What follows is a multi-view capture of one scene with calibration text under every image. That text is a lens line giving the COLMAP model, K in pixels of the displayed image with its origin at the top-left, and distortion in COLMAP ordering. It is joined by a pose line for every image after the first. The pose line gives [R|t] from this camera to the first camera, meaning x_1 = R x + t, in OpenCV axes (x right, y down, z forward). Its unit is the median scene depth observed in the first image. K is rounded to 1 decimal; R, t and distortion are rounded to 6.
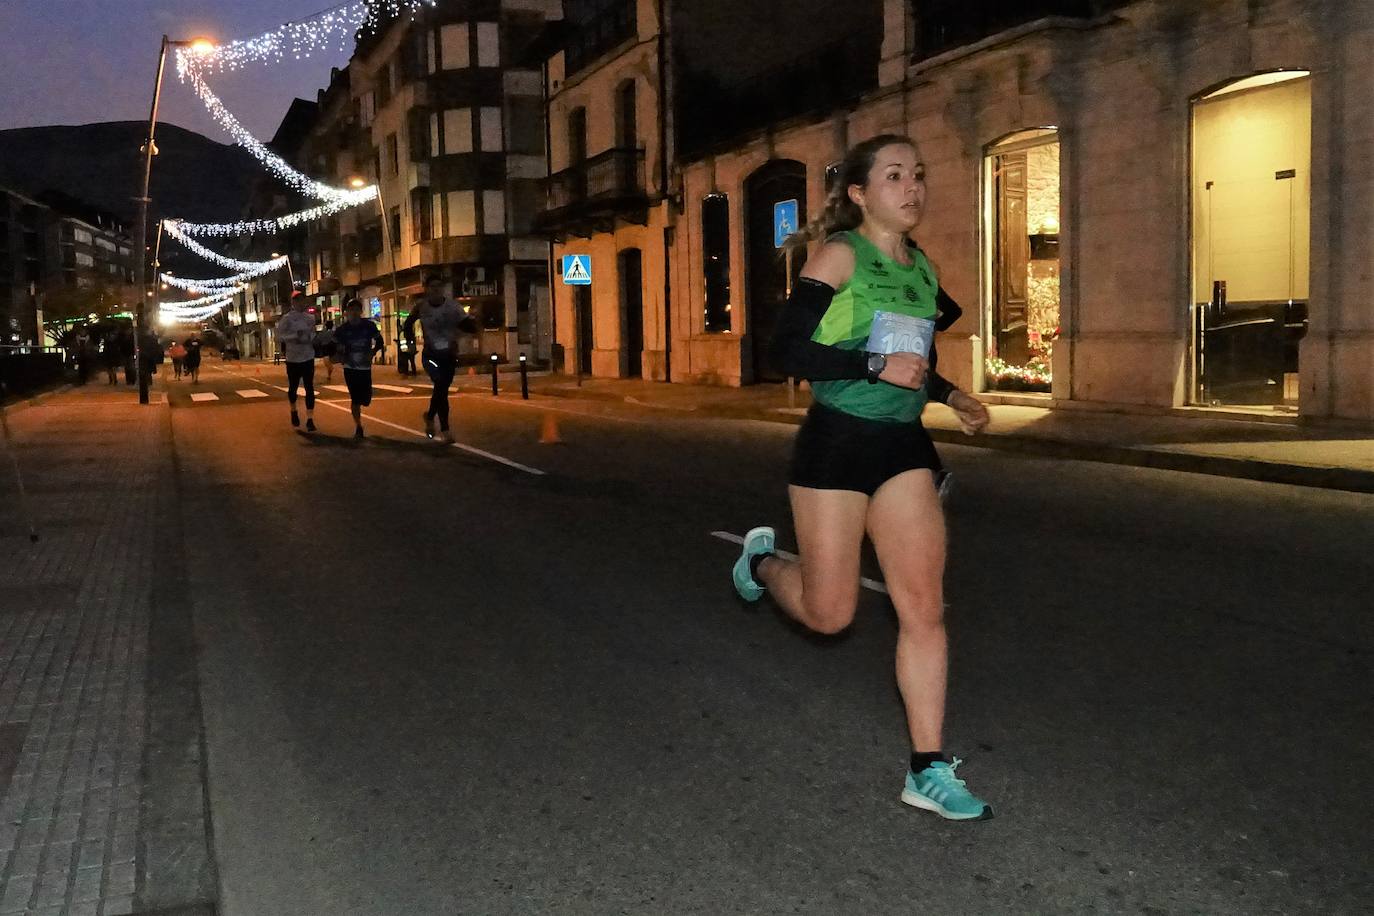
lens RADIAL K [[1355.0, 0, 685.4], [0, 1355.0, 358.2], [0, 0, 1]] dist [0.000393, 0.005732]
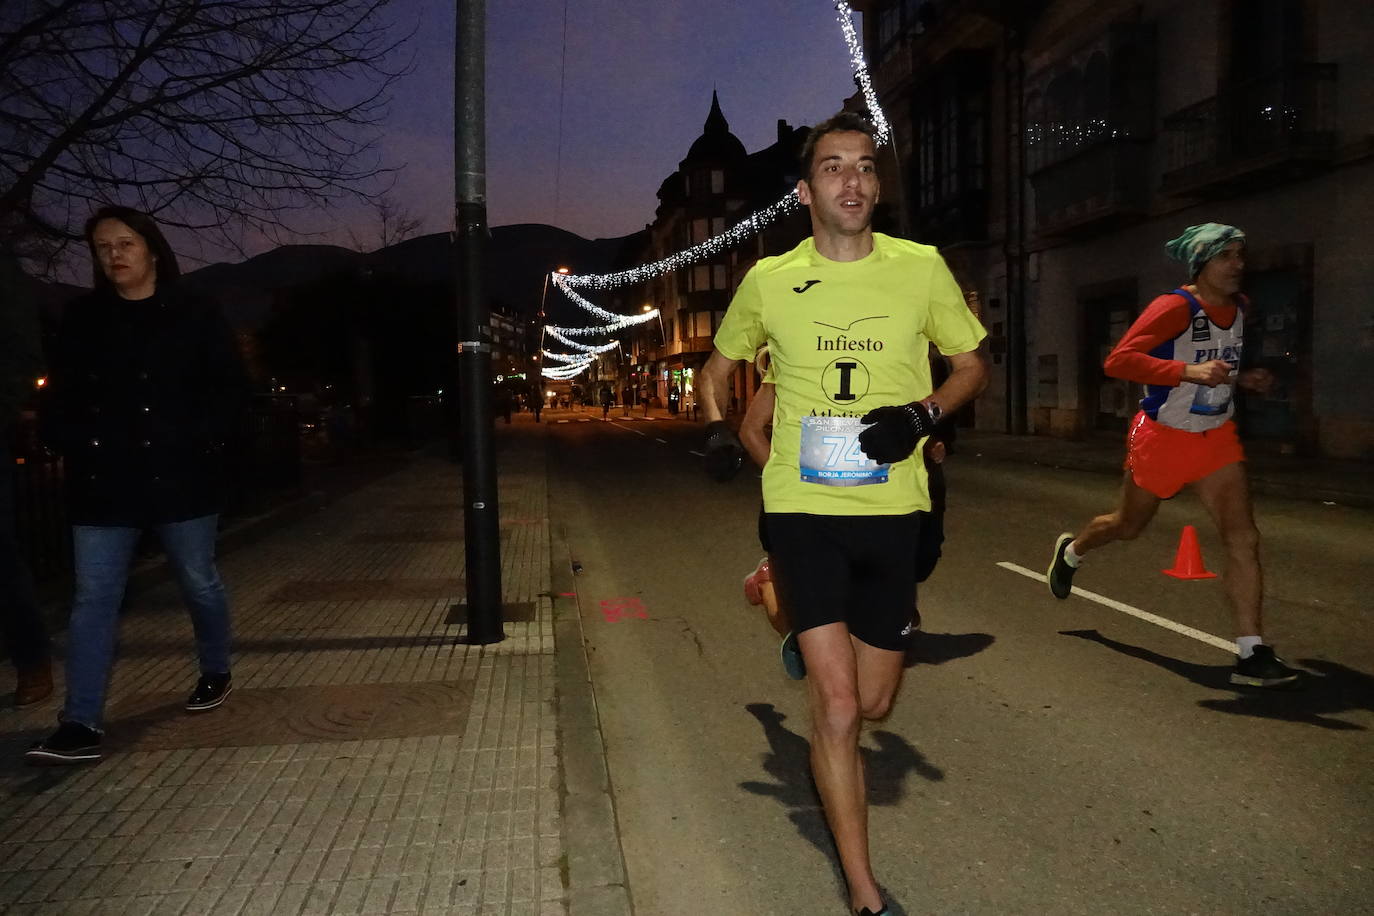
lens RADIAL K [[1227.4, 0, 691.6], [0, 1227.4, 450.9], [0, 0, 1]] dist [0.013463, -0.005688]
pose [[0.969671, 0.018943, -0.243680, 0.168946], [-0.010644, 0.999319, 0.035332, 0.001920], [0.244184, -0.031667, 0.969212, -0.448385]]
